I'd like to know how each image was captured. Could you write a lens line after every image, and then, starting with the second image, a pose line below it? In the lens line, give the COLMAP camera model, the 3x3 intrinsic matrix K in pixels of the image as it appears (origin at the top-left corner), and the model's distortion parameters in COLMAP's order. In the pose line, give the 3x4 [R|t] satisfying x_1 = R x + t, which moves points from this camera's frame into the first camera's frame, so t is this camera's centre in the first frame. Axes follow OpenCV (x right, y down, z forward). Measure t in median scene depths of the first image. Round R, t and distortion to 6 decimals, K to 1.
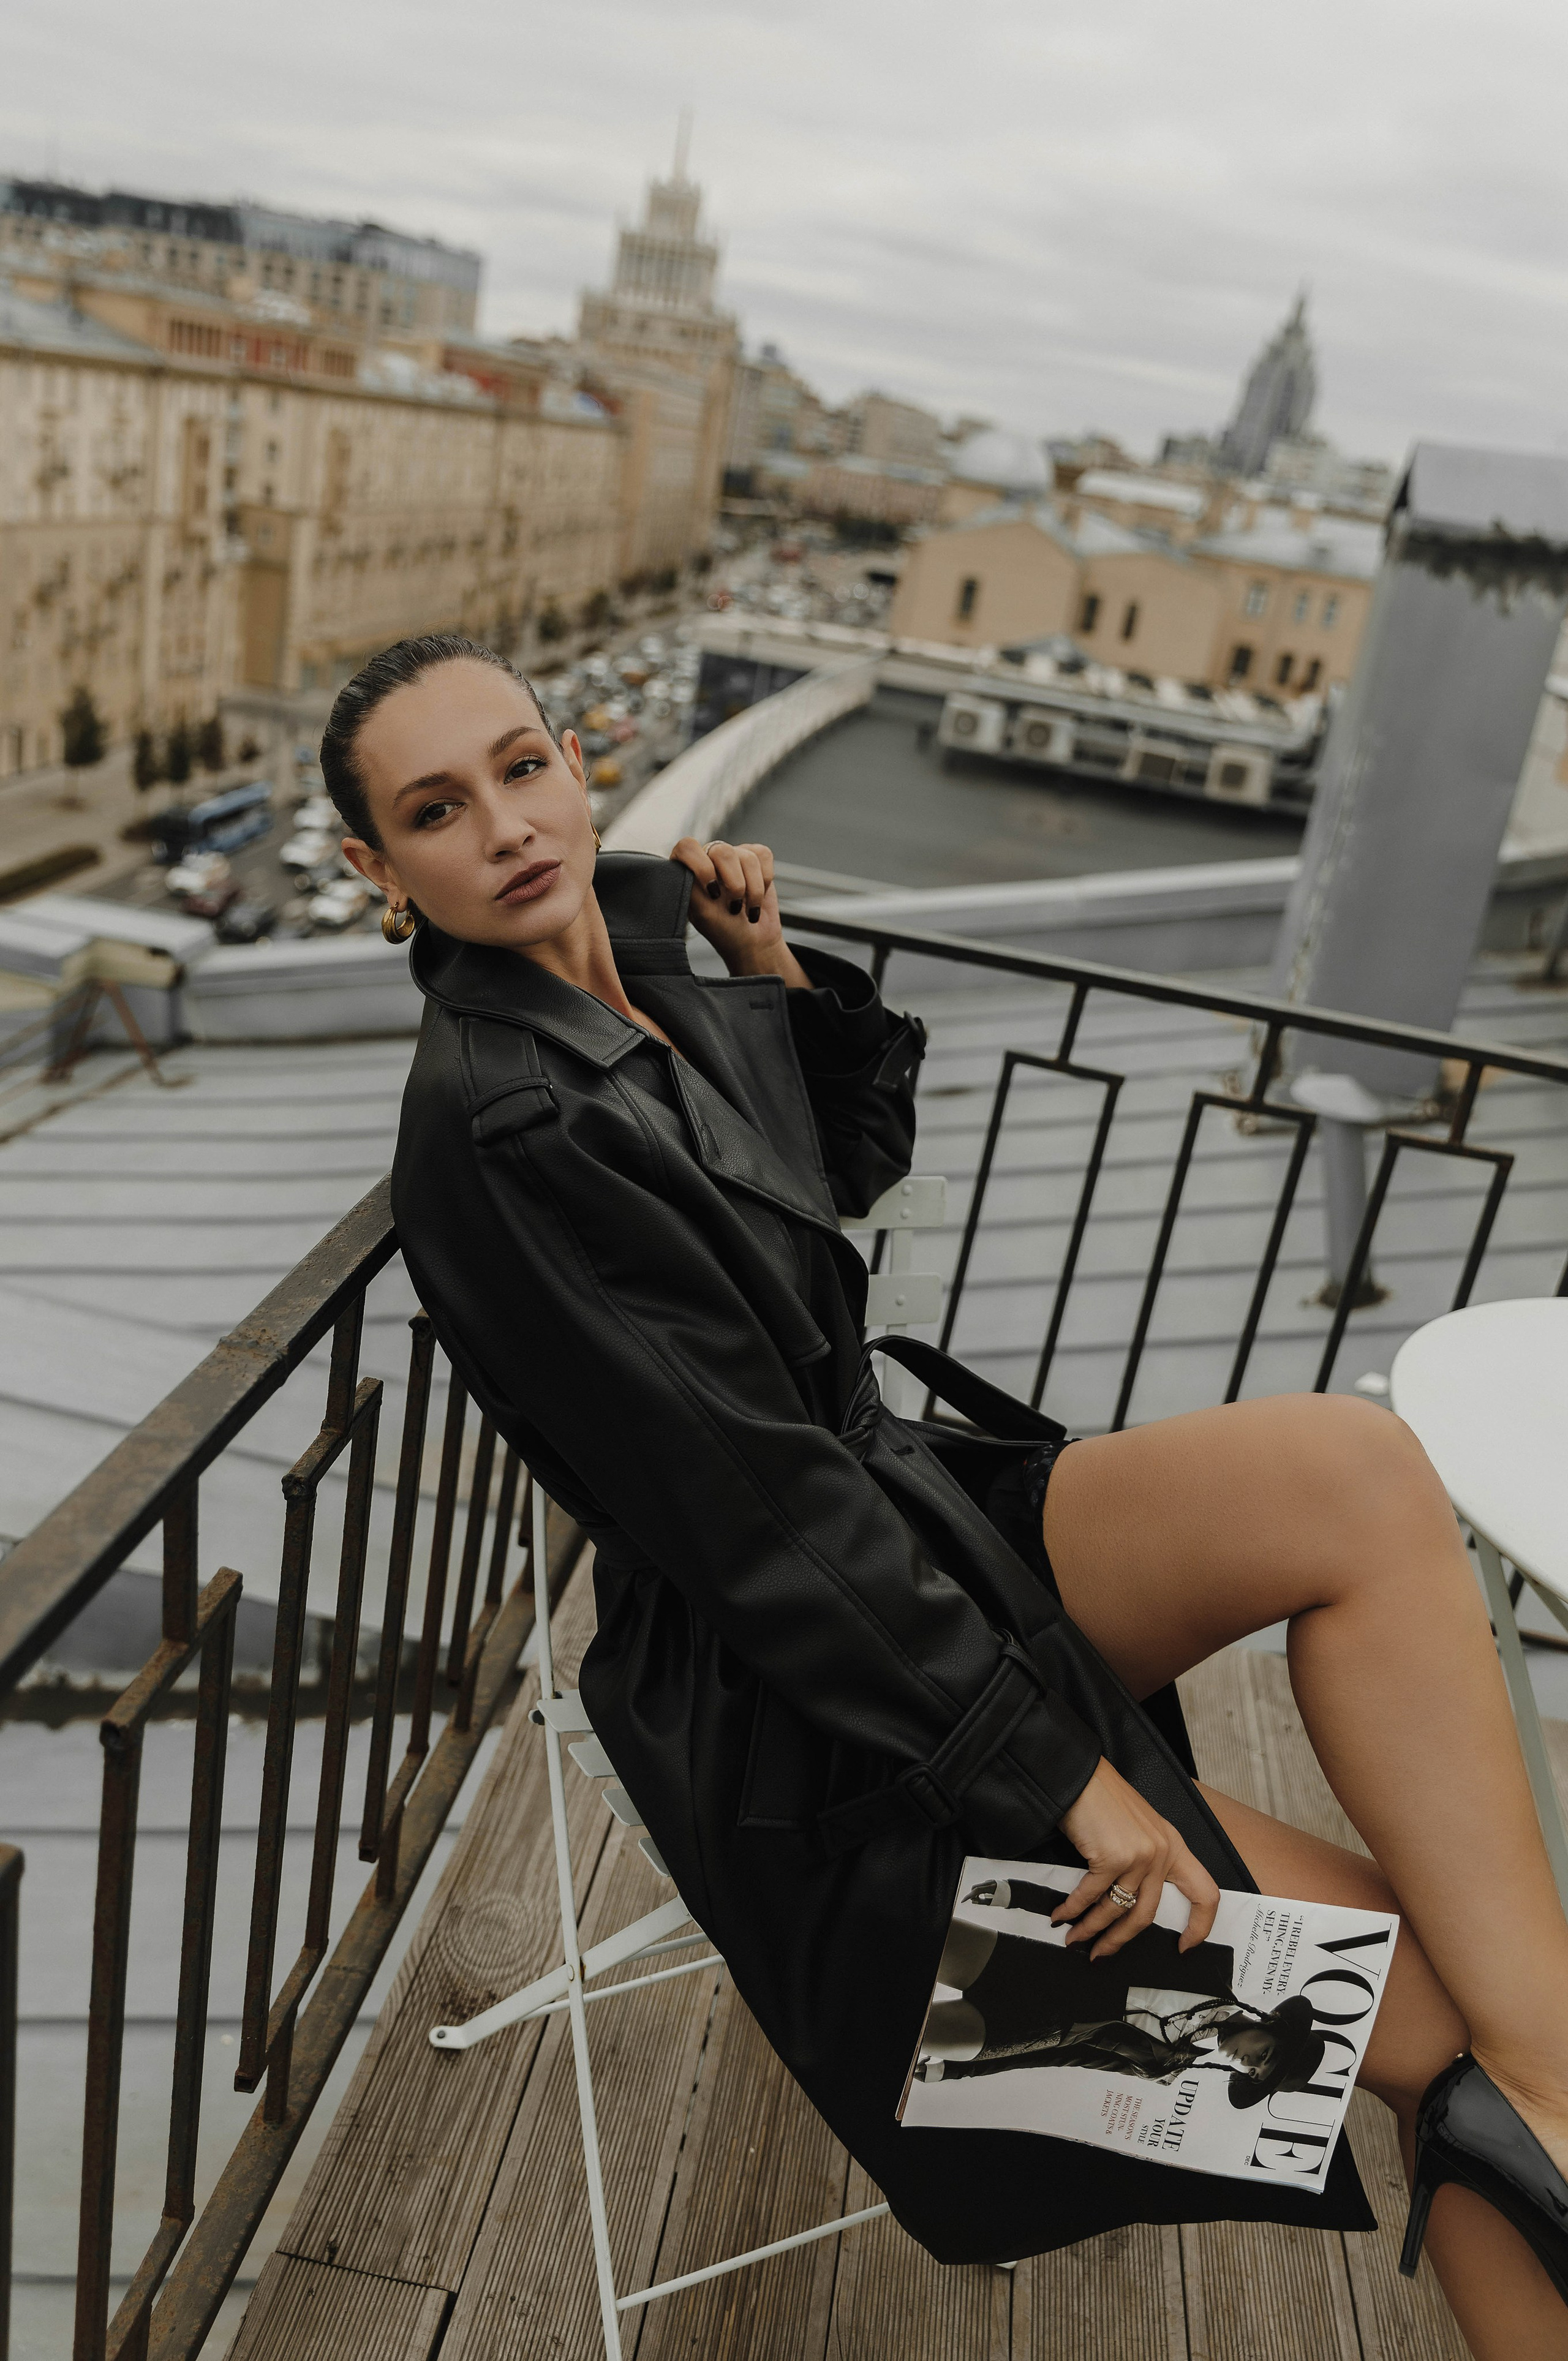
lens RADIAL K [[1945.5, 0, 784.0], [0, 1945.5, 1180.5], [0, 0, 1]] dist [0.049859, -0.052830]
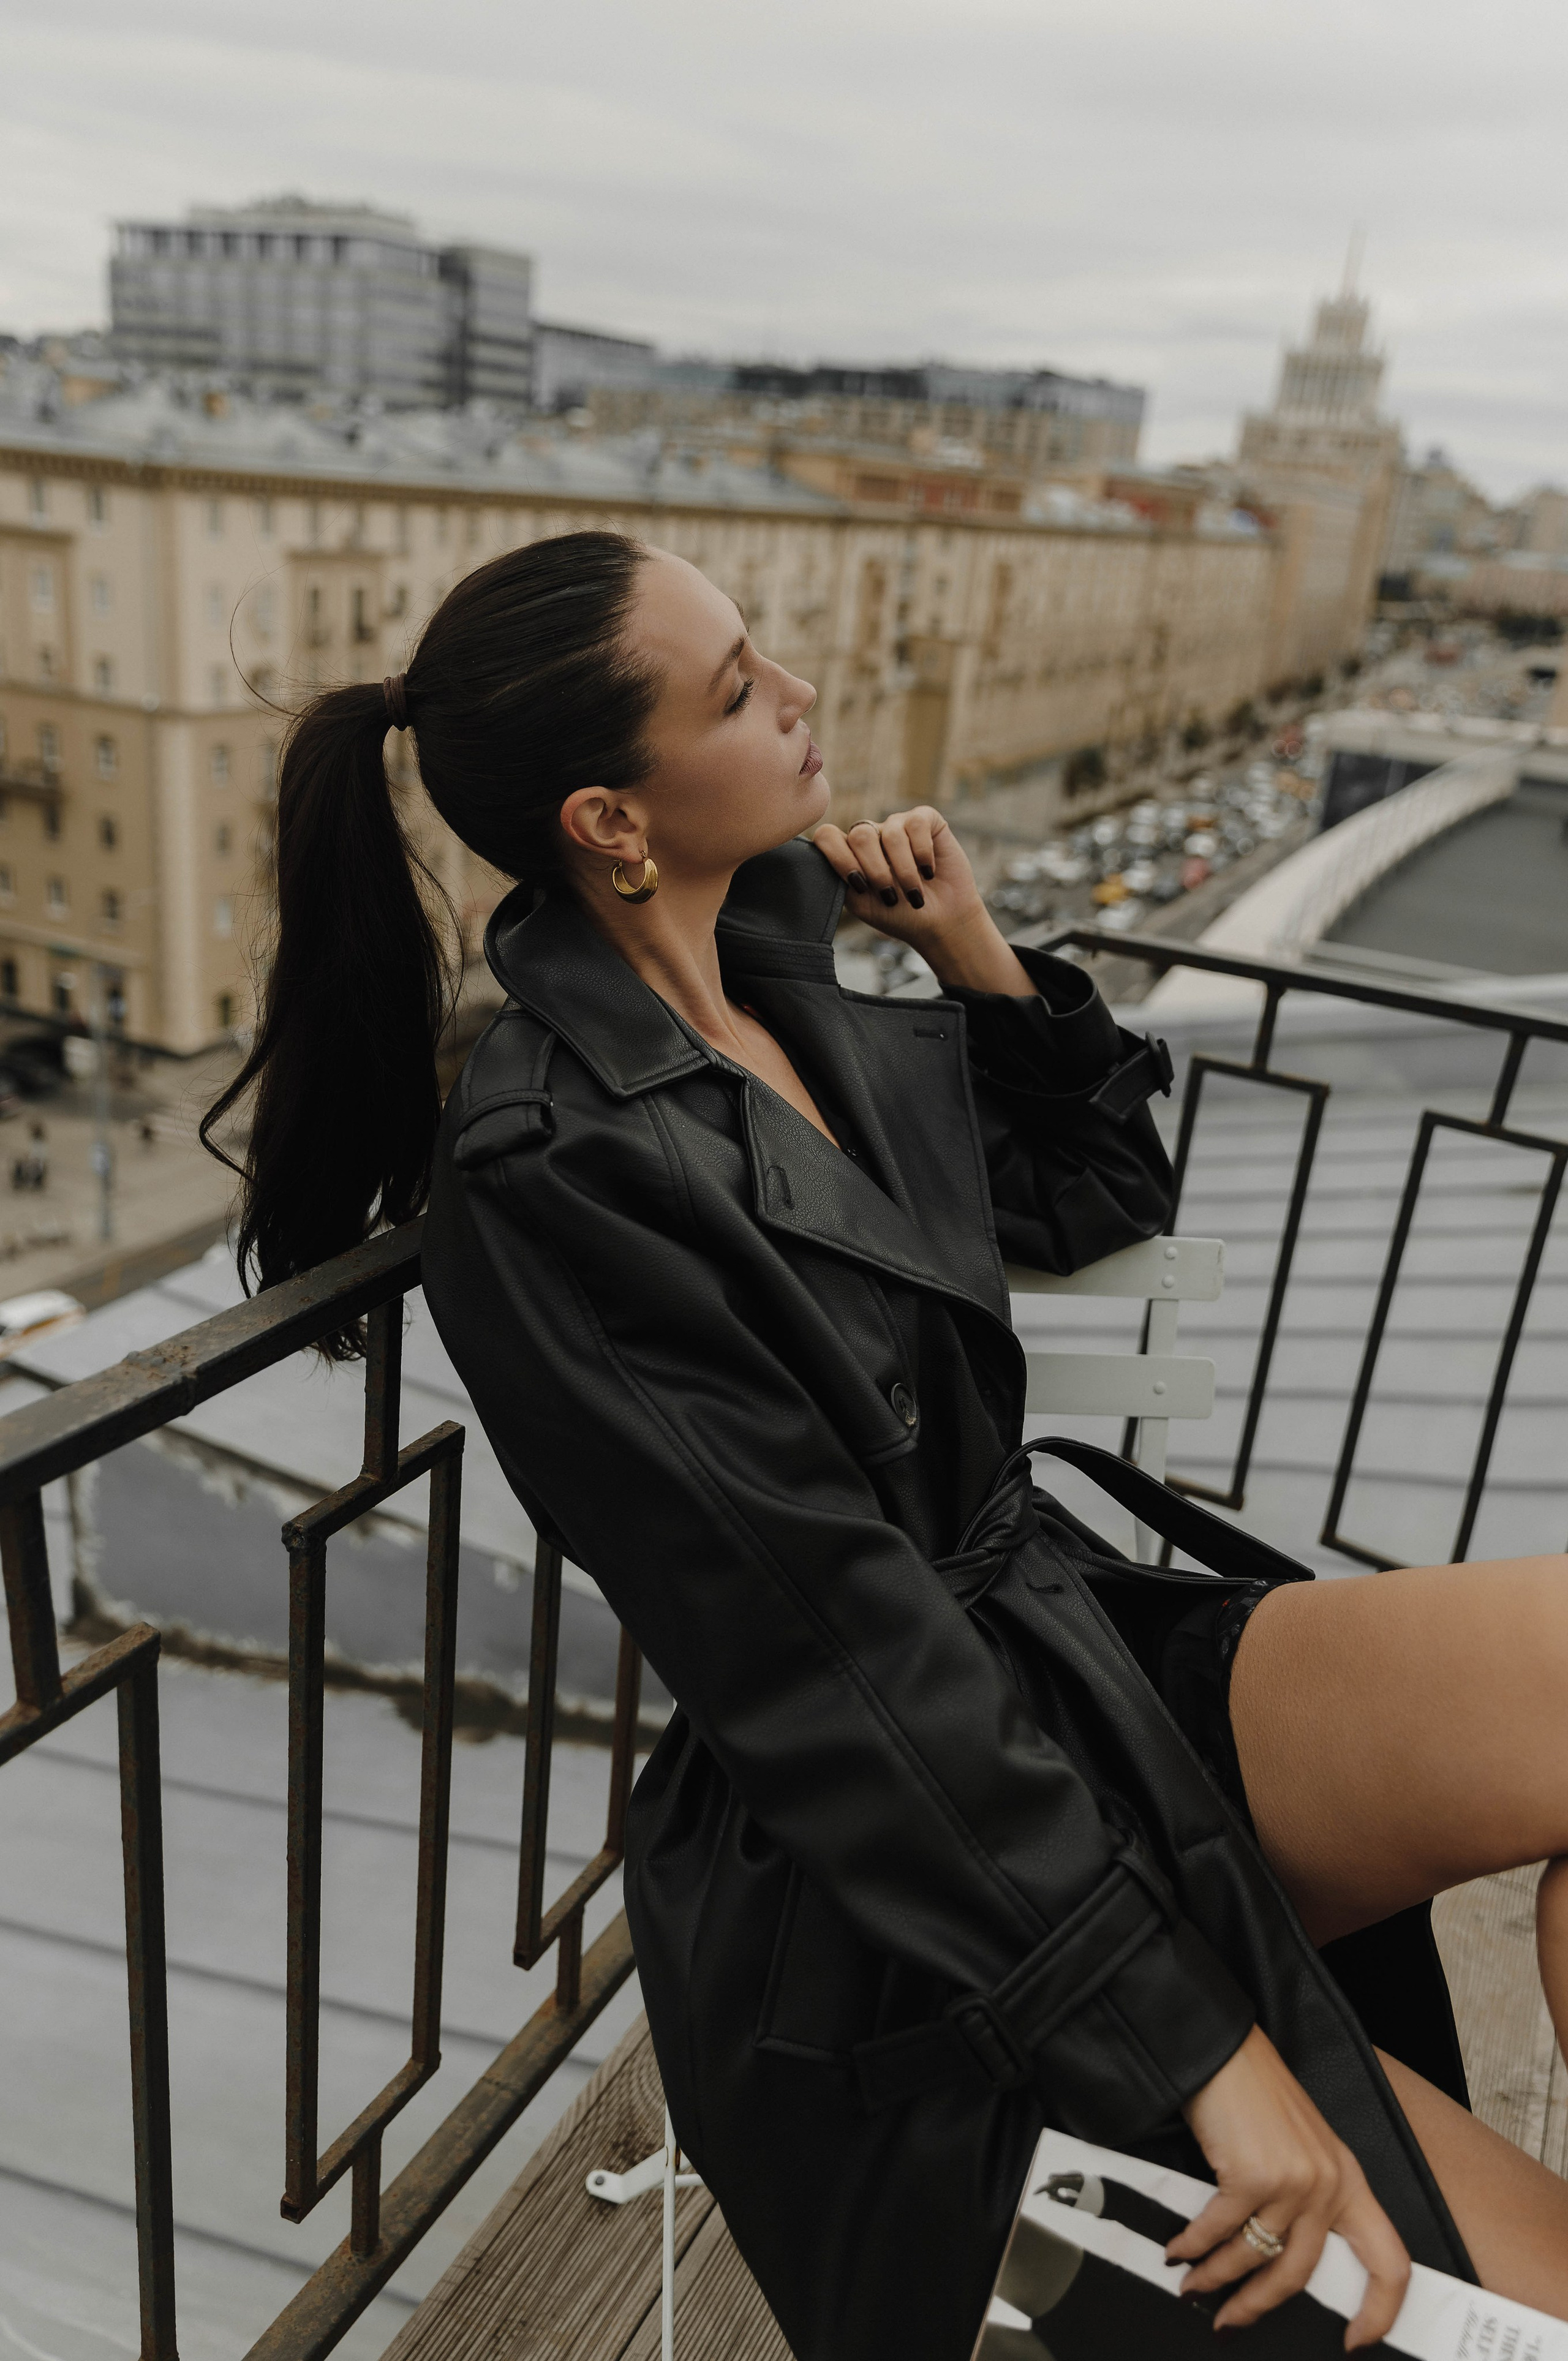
lens RADIAL K [[1863.4, 0, 787.5], [0, 1863.4, 1165.9], [0, 0, 1]] dist [0.030040, 0.000014]
pose [[0.942124, 0.046265, -0.332056, 0.124400], [-0.065511, 0.996745, -0.046996, 0.012641], [0.328801, 0.066029, 0.942088, 0.156228]]
